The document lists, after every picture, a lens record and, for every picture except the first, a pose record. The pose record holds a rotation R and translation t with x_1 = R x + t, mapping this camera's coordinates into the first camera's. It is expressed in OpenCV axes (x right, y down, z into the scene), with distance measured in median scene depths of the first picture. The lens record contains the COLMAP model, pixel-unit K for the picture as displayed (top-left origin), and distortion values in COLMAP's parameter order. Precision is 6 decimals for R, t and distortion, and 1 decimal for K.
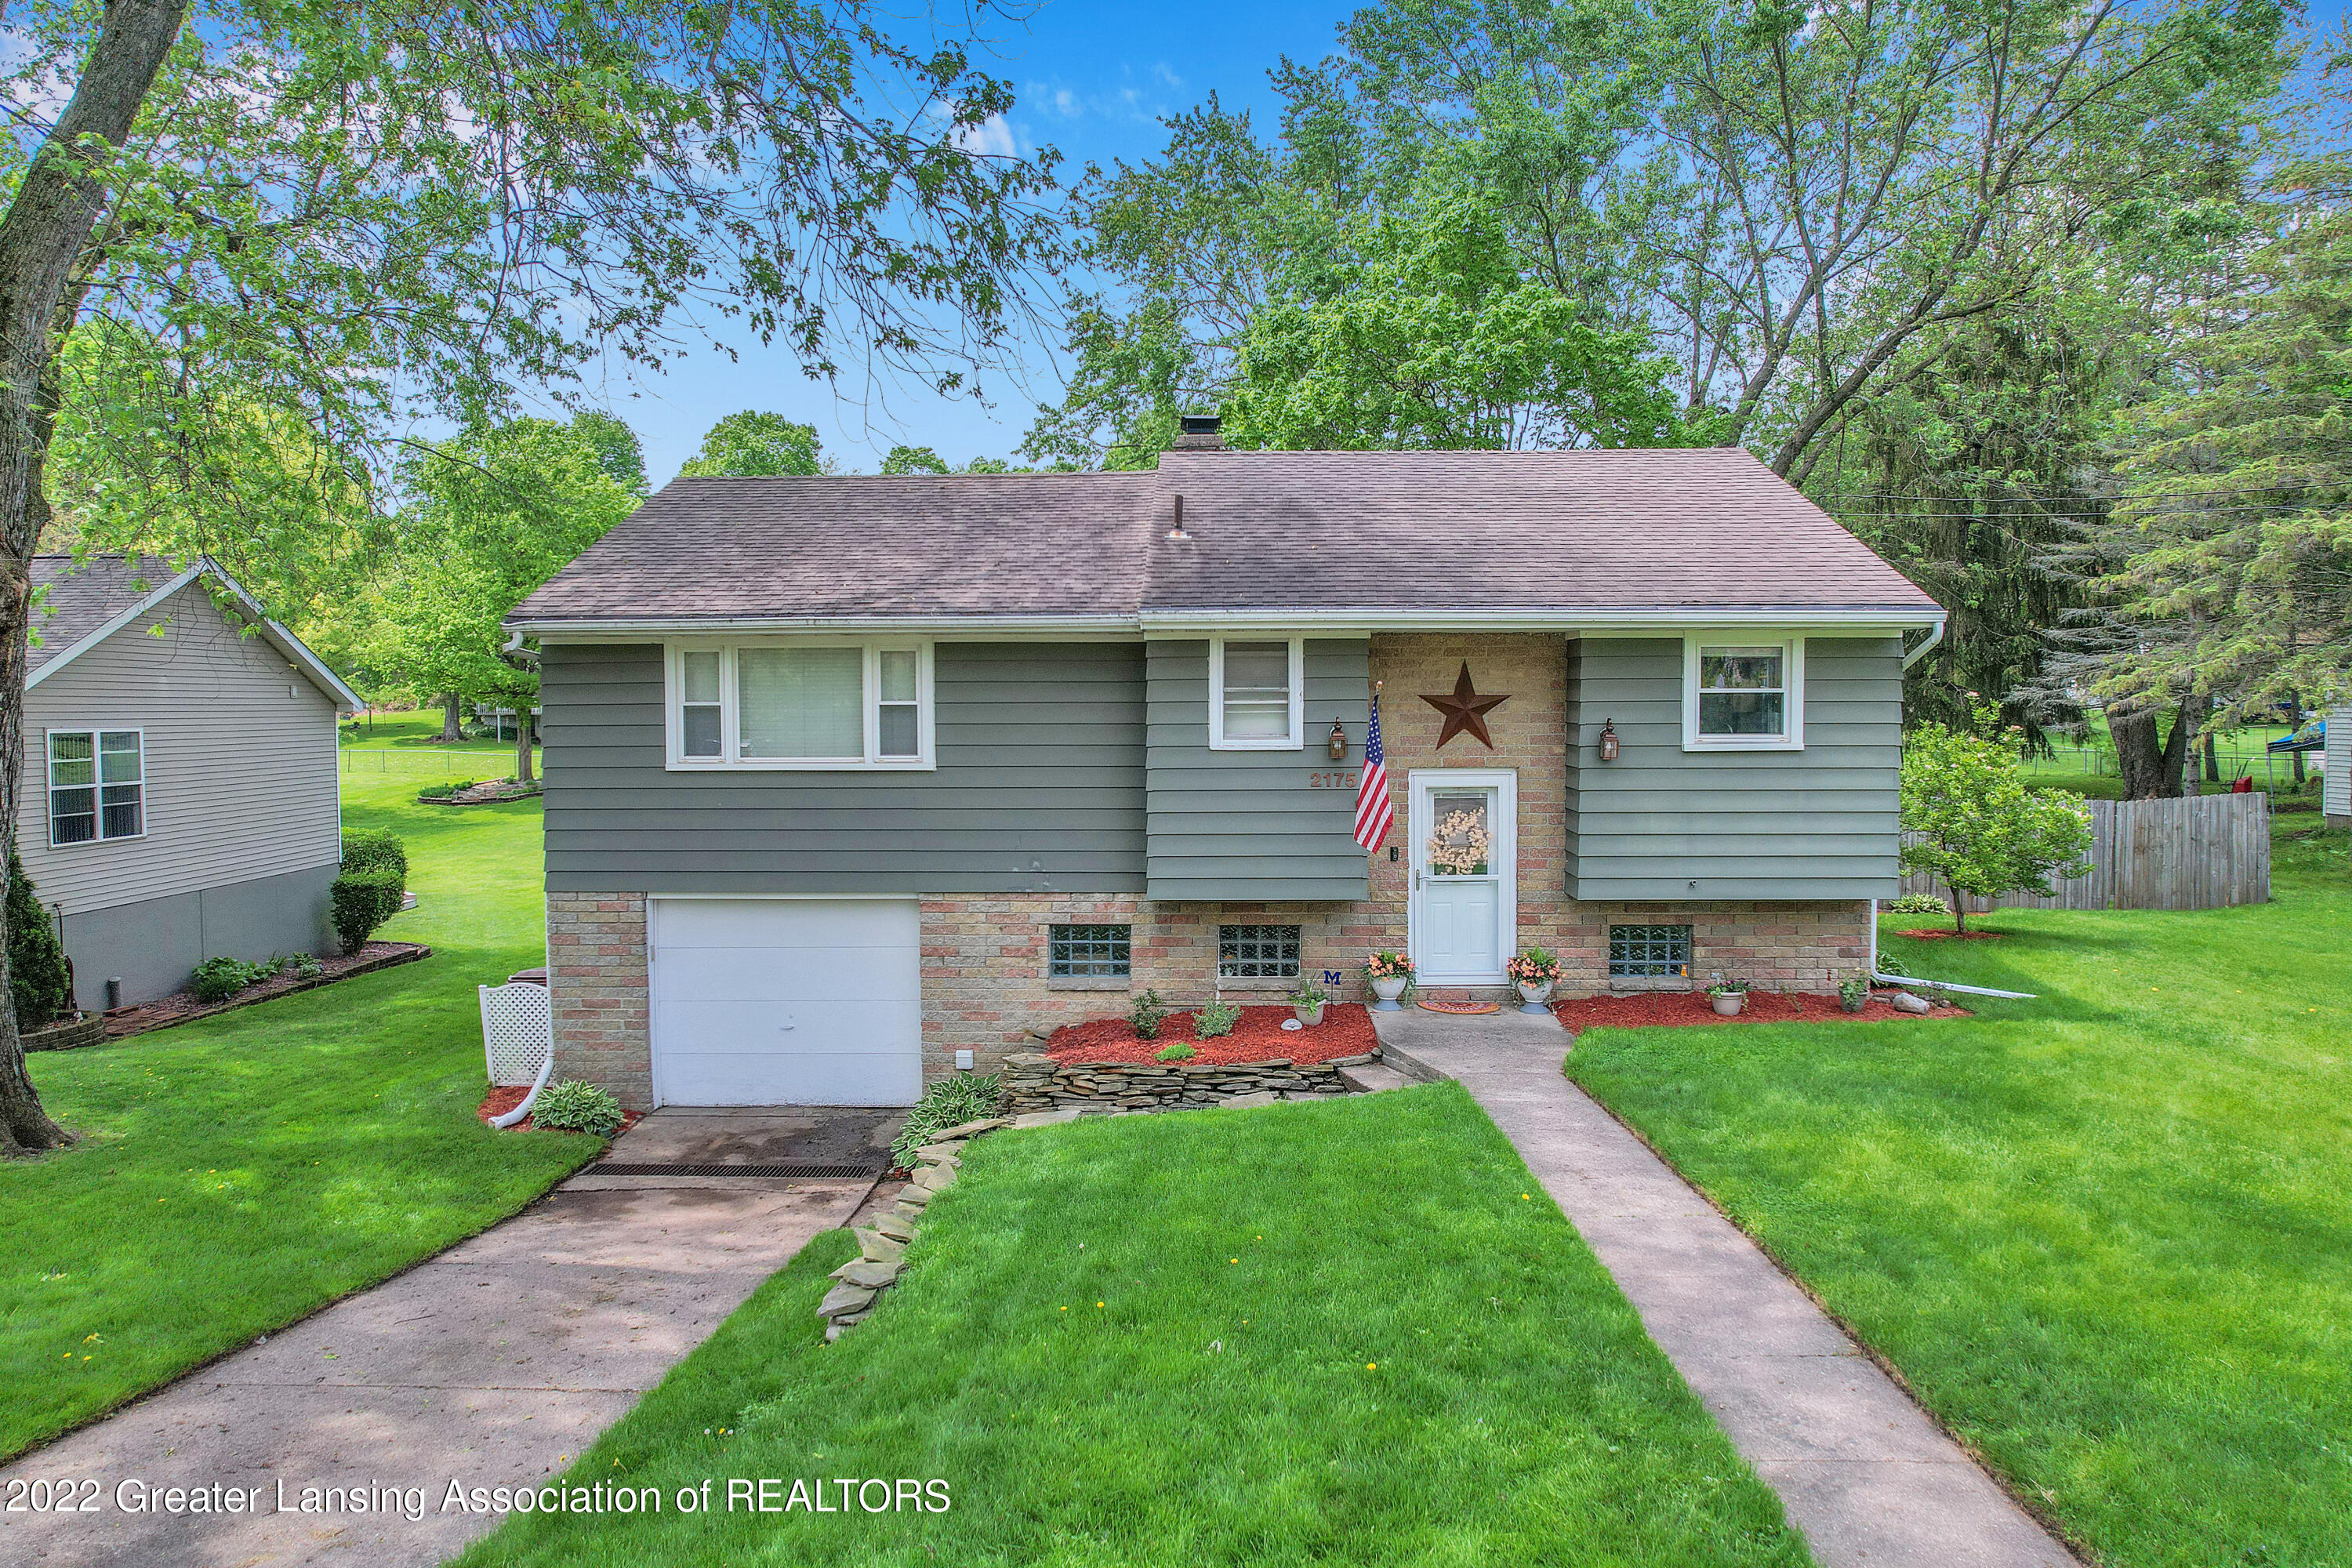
lens RADIAL K [[1530.1, 0, 1144.4], [0, 1530.1, 769.4], [0, 0, 1]] dist [-0.087144, 0.077563]
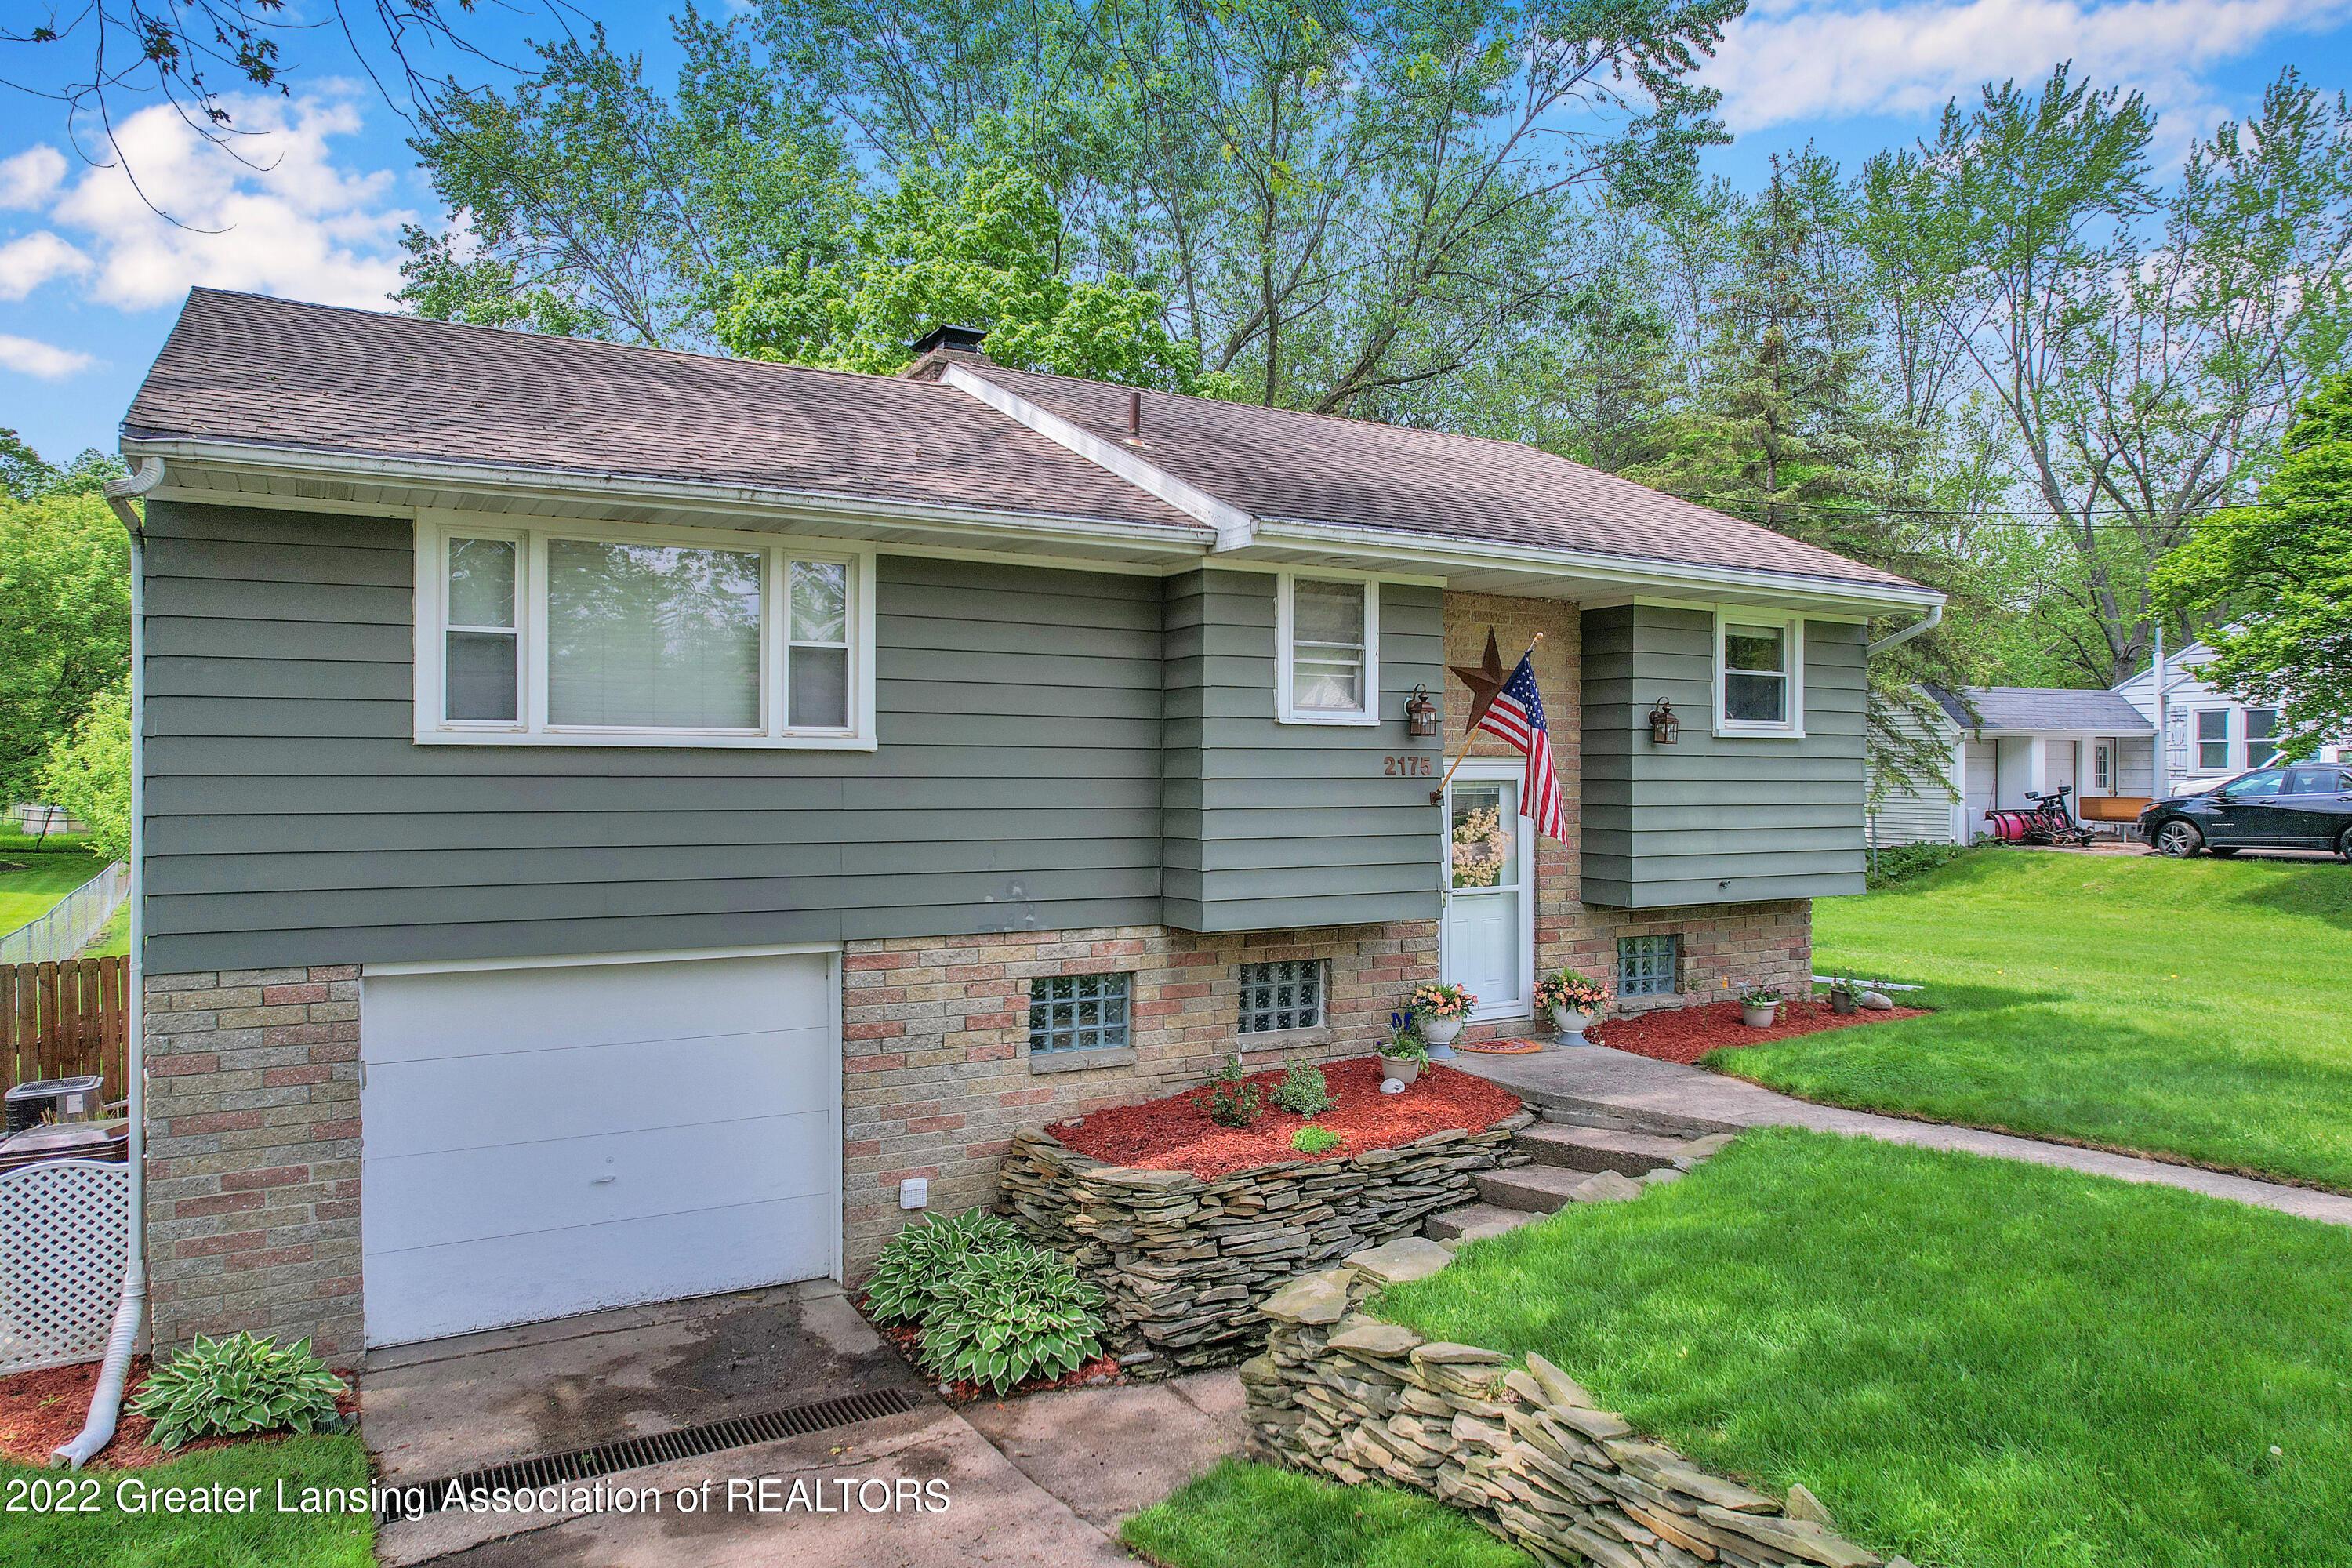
lens RADIAL K [[1530.1, 0, 1144.4], [0, 1530.1, 769.4], [0, 0, 1]] dist [-0.087144, 0.077563]
pose [[0.851590, 0.009967, 0.524114, -0.384044], [0.014902, 0.998955, -0.043210, 0.038847], [-0.523997, 0.044608, 0.850551, 0.392352]]
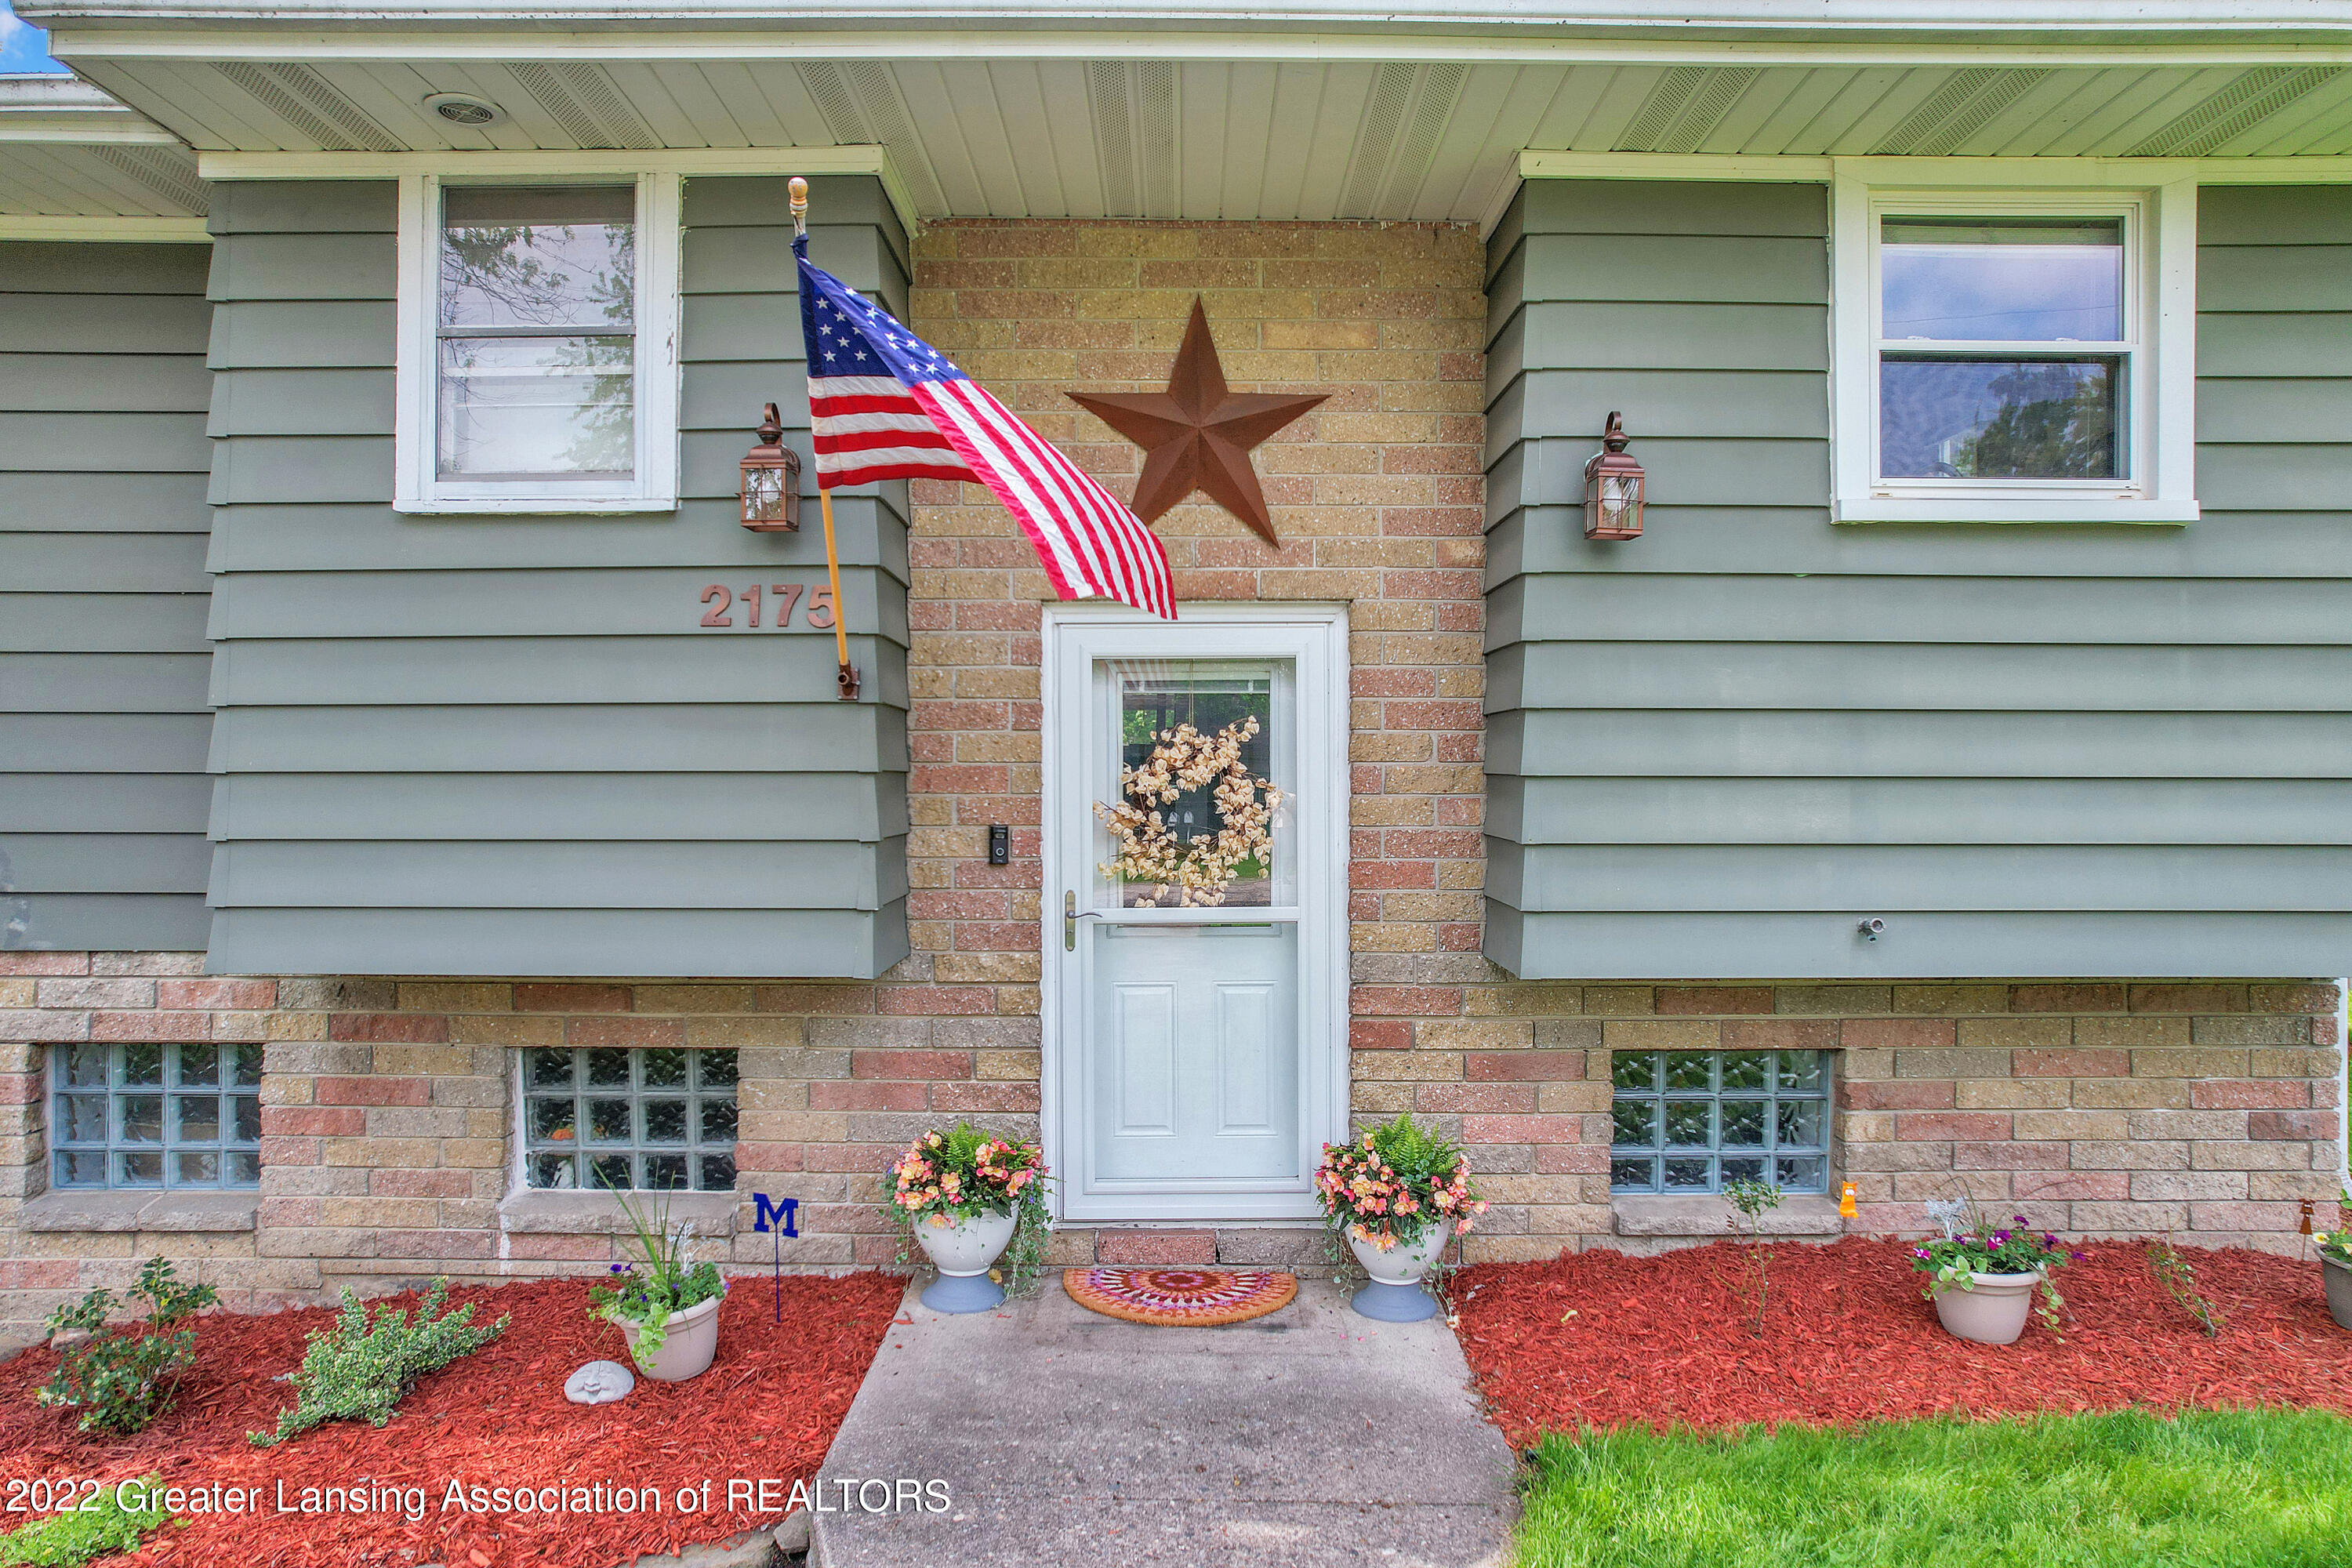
lens RADIAL K [[1506.3, 0, 1176.0], [0, 1506.3, 784.0], [0, 0, 1]] dist [-0.085202, 0.073436]
pose [[0.998753, 0.006045, 0.049563, 0.187260], [-0.004144, 0.999255, -0.038358, 0.054365], [-0.049757, 0.038105, 0.998034, 0.654079]]
